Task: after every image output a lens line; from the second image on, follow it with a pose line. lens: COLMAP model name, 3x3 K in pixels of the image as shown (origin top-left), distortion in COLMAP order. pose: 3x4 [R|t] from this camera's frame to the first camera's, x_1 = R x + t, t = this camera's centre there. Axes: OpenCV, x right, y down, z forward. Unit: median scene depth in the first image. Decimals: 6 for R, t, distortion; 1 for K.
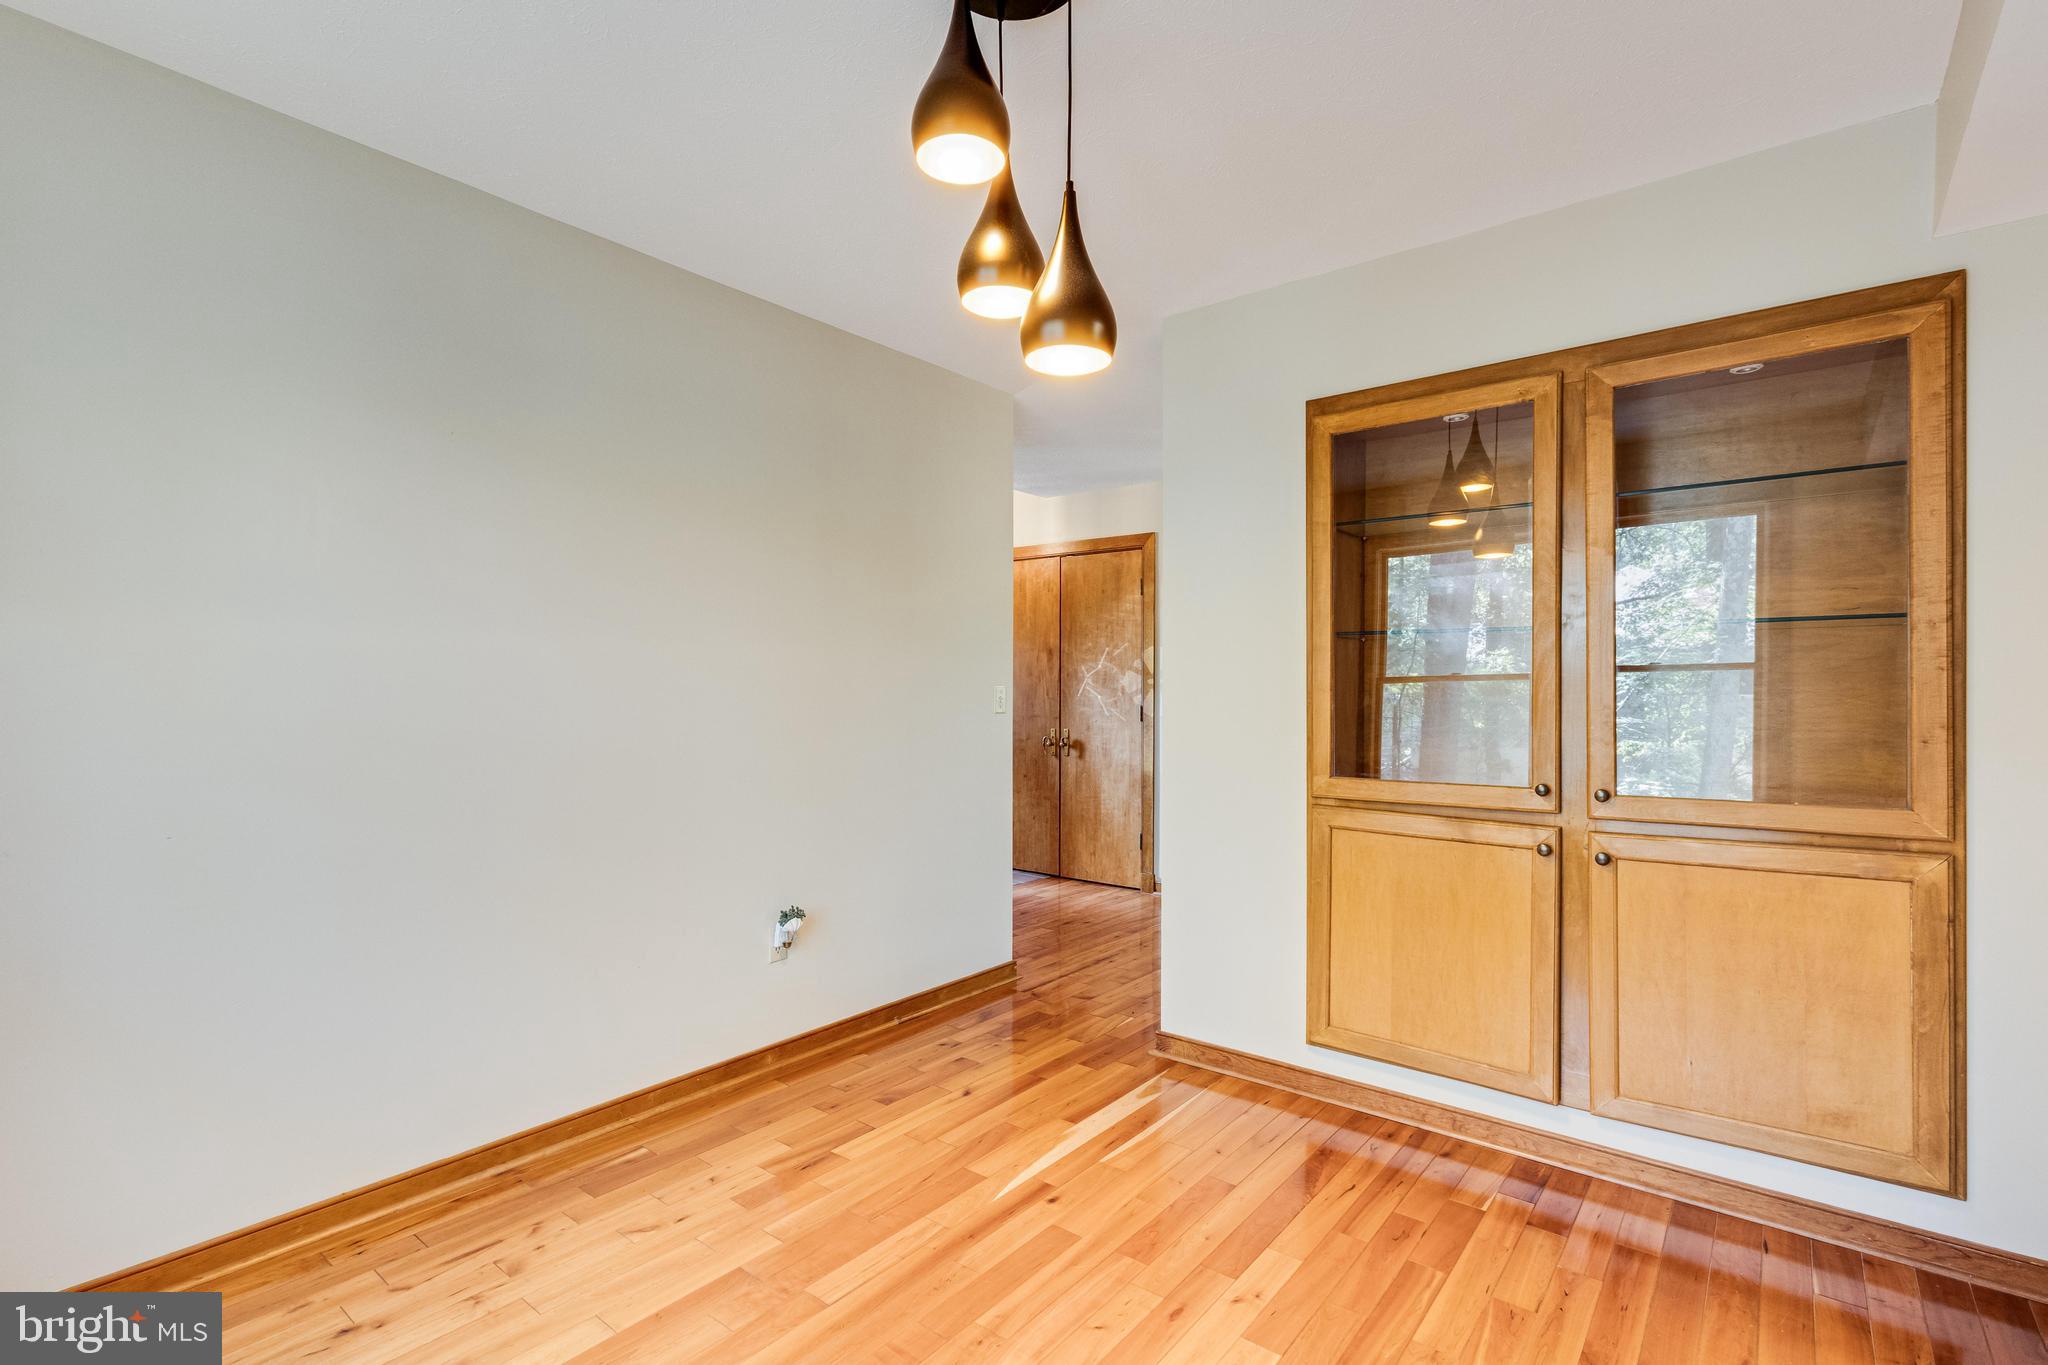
lens RADIAL K [[953.2, 0, 1011.7], [0, 953.2, 692.5], [0, 0, 1]] dist [0.001536, 0.001225]
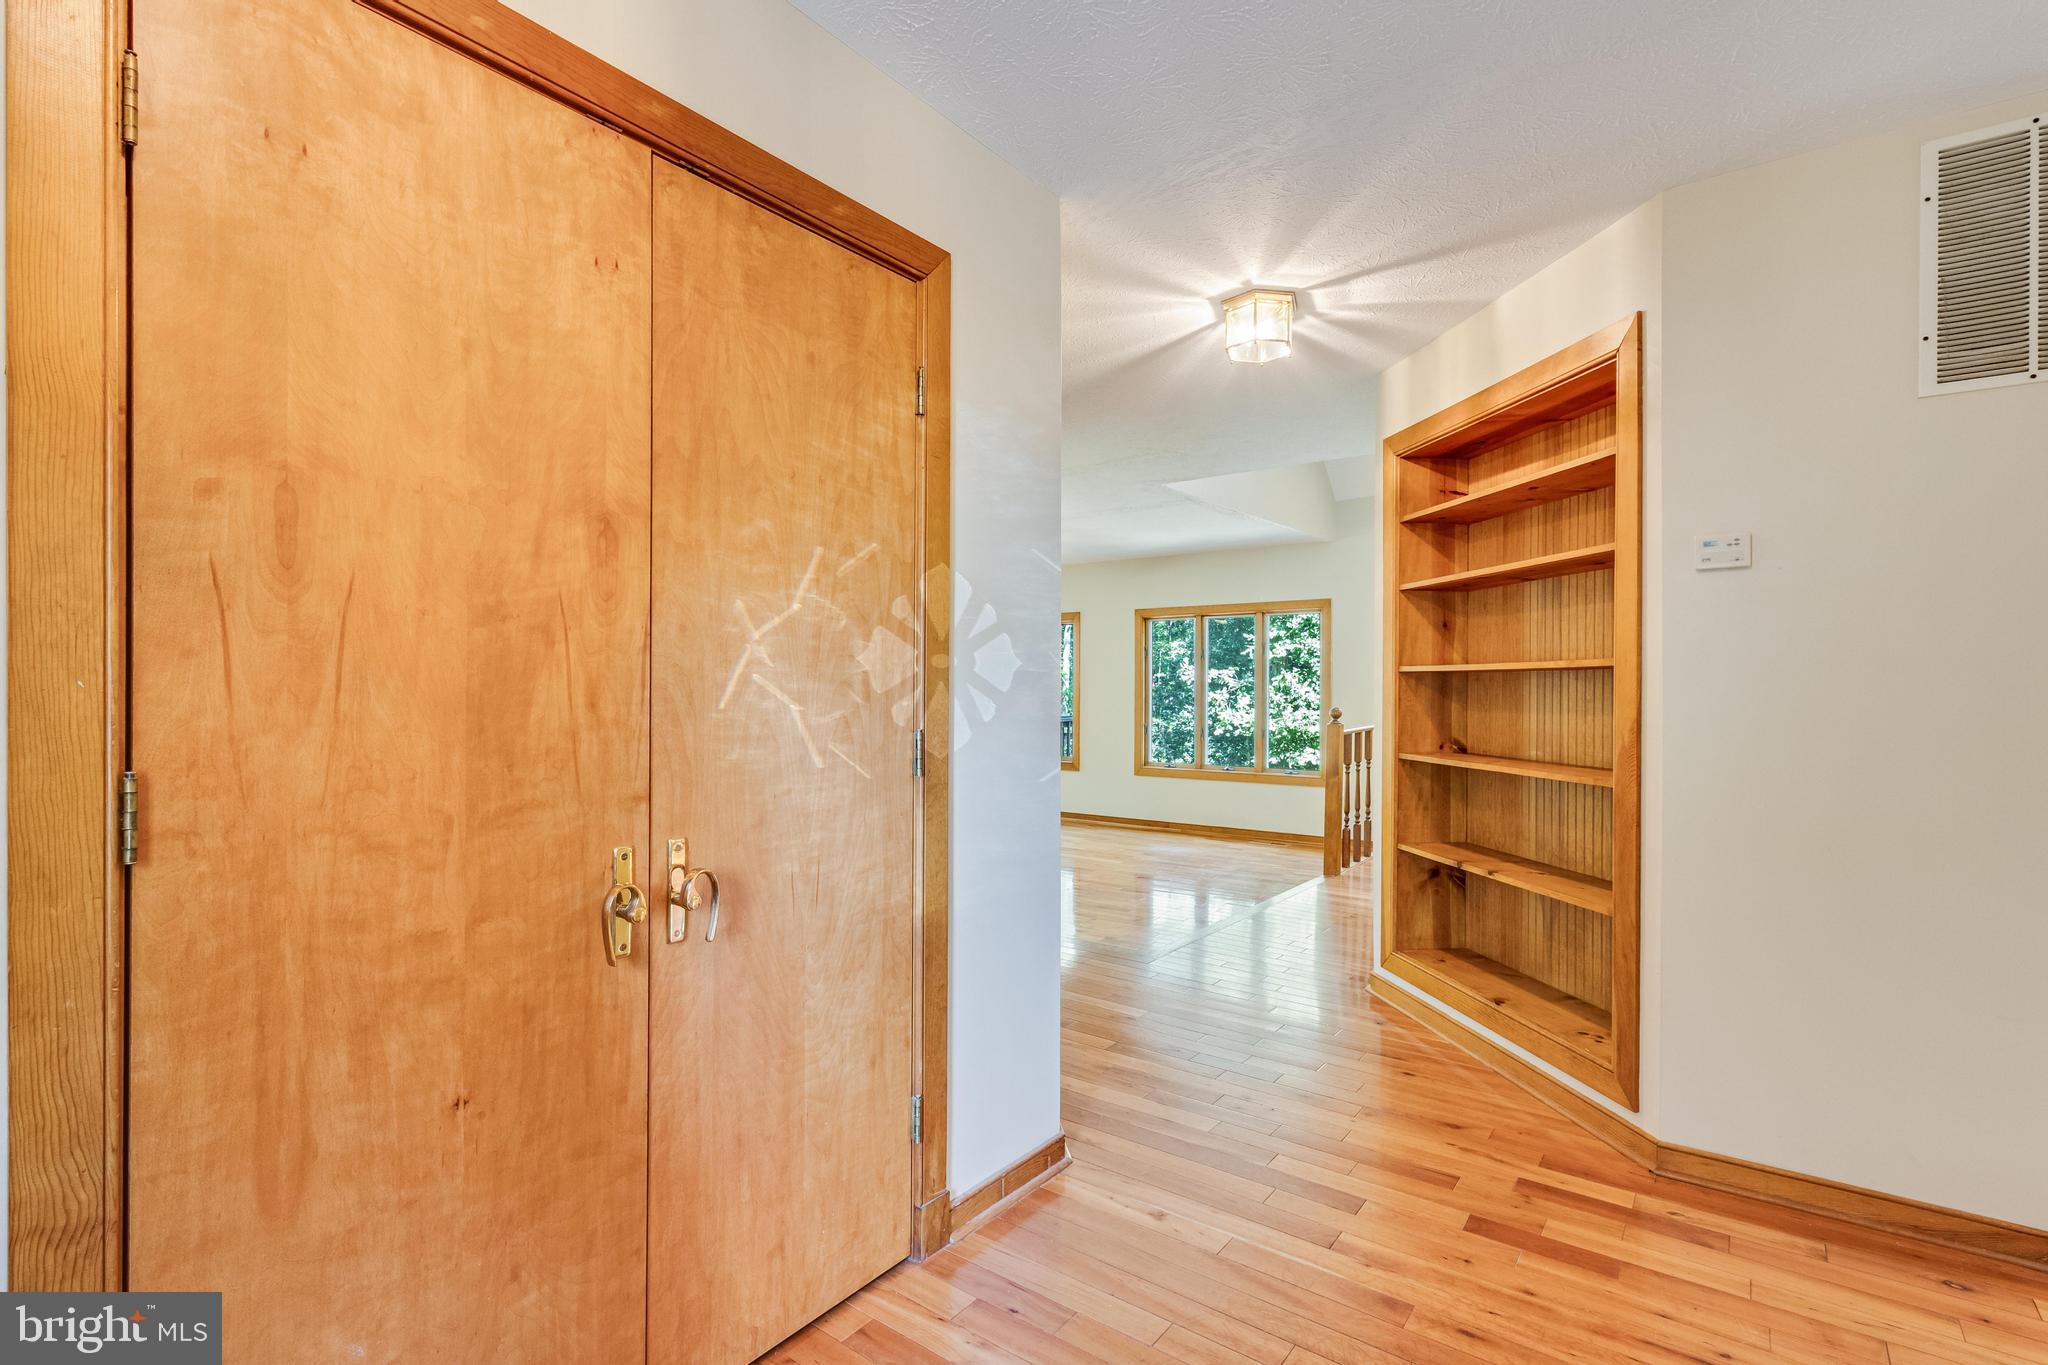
lens RADIAL K [[953.2, 0, 1041.4], [0, 953.2, 681.6], [0, 0, 1]] dist [0.001536, 0.001225]
pose [[-0.032468, 0.005471, 0.999458, -0.456322], [0.006392, 0.999966, -0.005266, -0.003516], [-0.999452, 0.006218, -0.032502, 2.063773]]
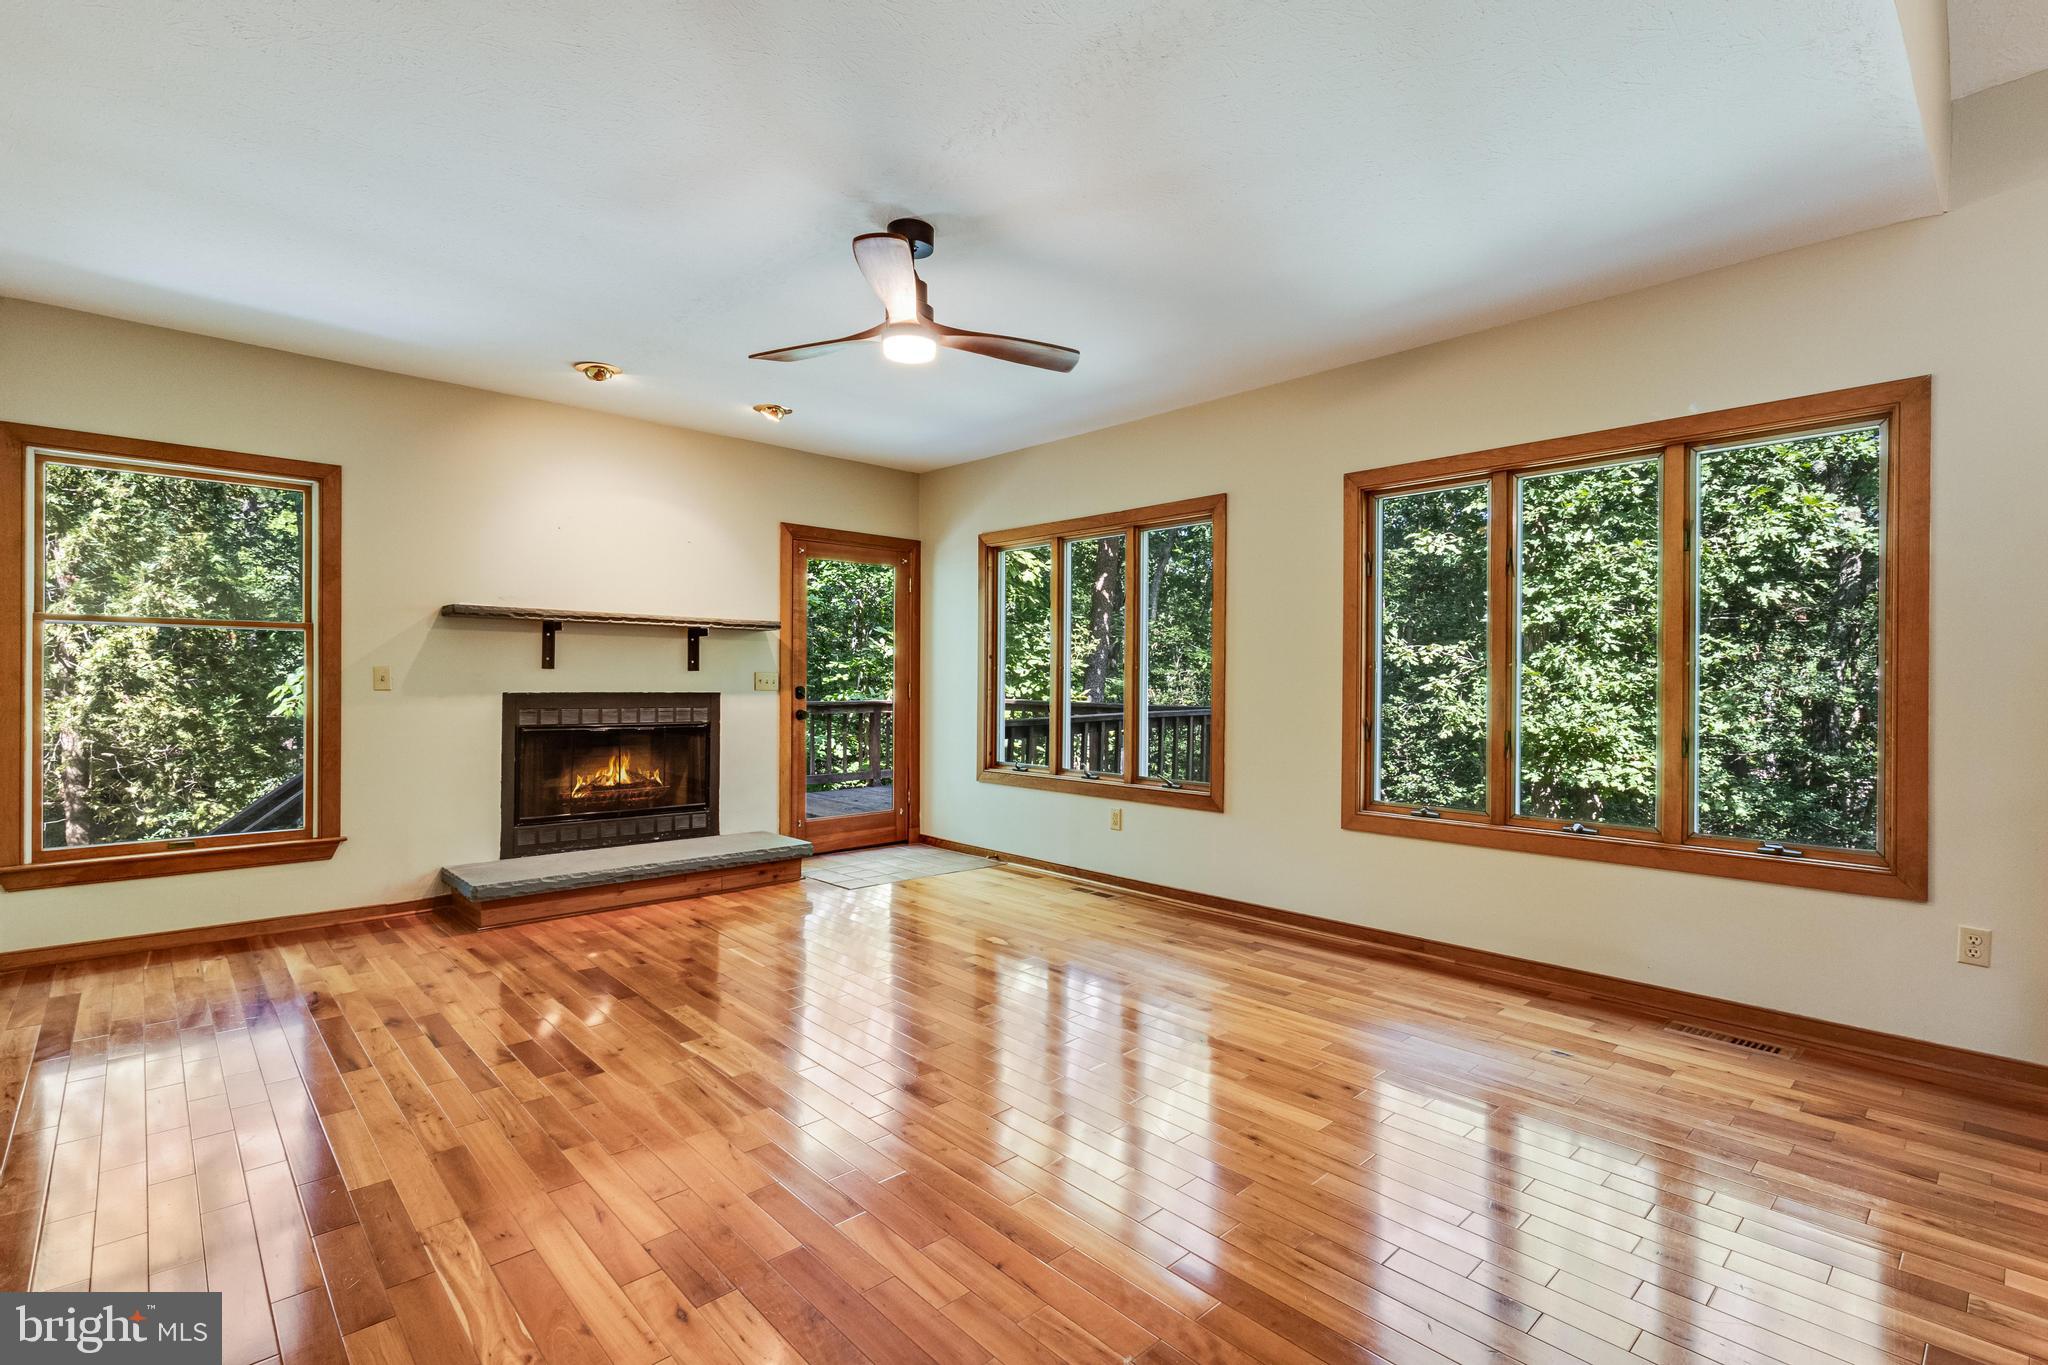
lens RADIAL K [[953.2, 0, 1033.1], [0, 953.2, 682.4], [0, 0, 1]] dist [0.001536, 0.001225]
pose [[0.147643, -0.000536, 0.989041, 1.360246], [-0.001749, 0.999998, 0.000803, 0.076713], [-0.989039, -0.001849, 0.147642, 1.890210]]
